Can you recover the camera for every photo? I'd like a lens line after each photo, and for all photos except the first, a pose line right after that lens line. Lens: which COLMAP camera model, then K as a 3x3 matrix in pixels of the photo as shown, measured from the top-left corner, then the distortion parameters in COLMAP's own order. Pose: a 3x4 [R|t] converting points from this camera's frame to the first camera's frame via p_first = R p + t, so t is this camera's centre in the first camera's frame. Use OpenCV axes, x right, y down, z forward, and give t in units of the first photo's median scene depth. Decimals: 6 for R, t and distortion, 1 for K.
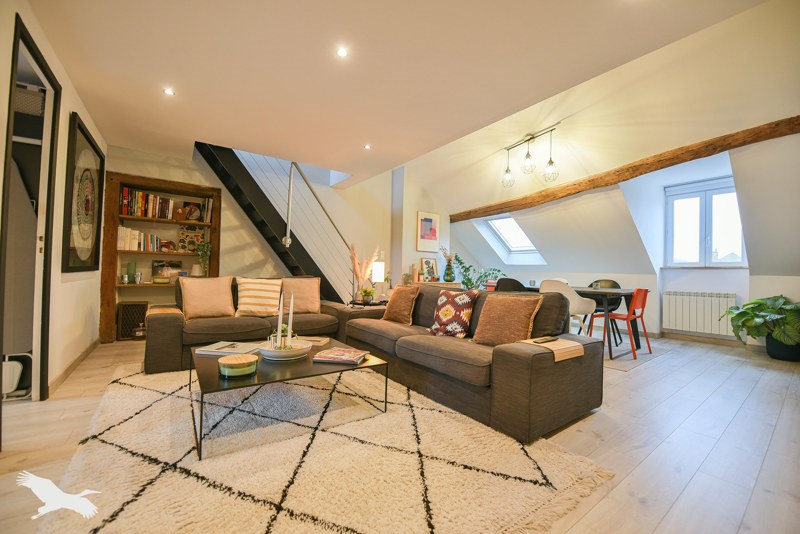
lens RADIAL K [[323.5, 0, 400.0], [0, 323.5, 267.0], [0, 0, 1]] dist [-0.012088, -0.000381]
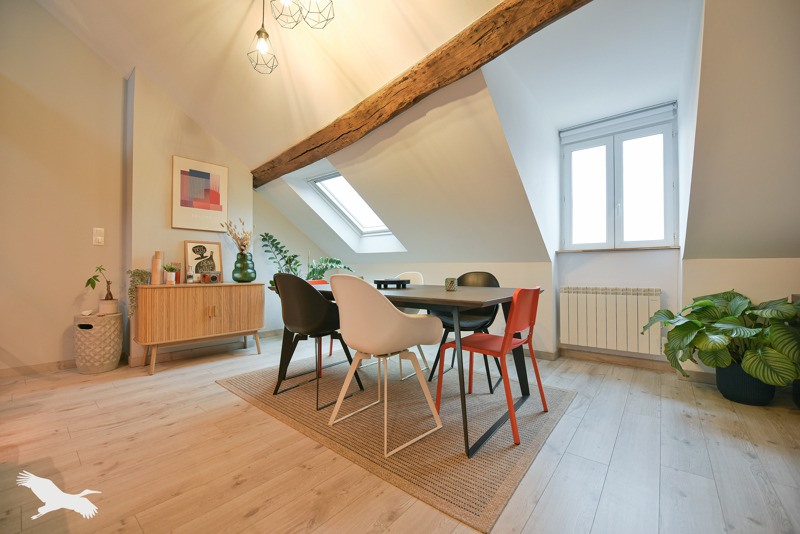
lens RADIAL K [[323.5, 0, 400.0], [0, 323.5, 267.0], [0, 0, 1]] dist [-0.012088, -0.000381]
pose [[0.969443, -0.021317, 0.244391, 0.358143], [0.018877, 0.999746, 0.012319, 0.020633], [-0.244591, -0.007329, 0.969599, 0.461172]]
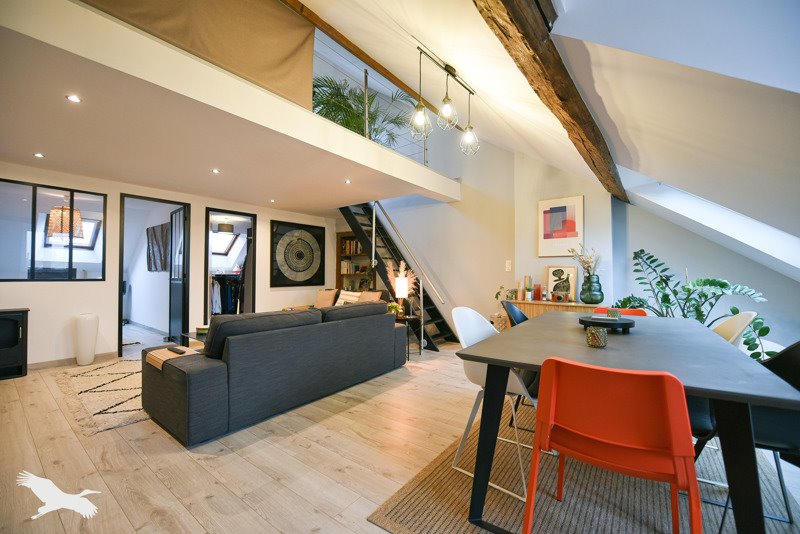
lens RADIAL K [[323.5, 0, 400.0], [0, 323.5, 267.0], [0, 0, 1]] dist [-0.012088, -0.000381]
pose [[0.289532, -0.046205, -0.956052, 0.787132], [0.021774, 0.998894, -0.041681, -0.006301], [0.956921, -0.008750, 0.290218, 0.614704]]
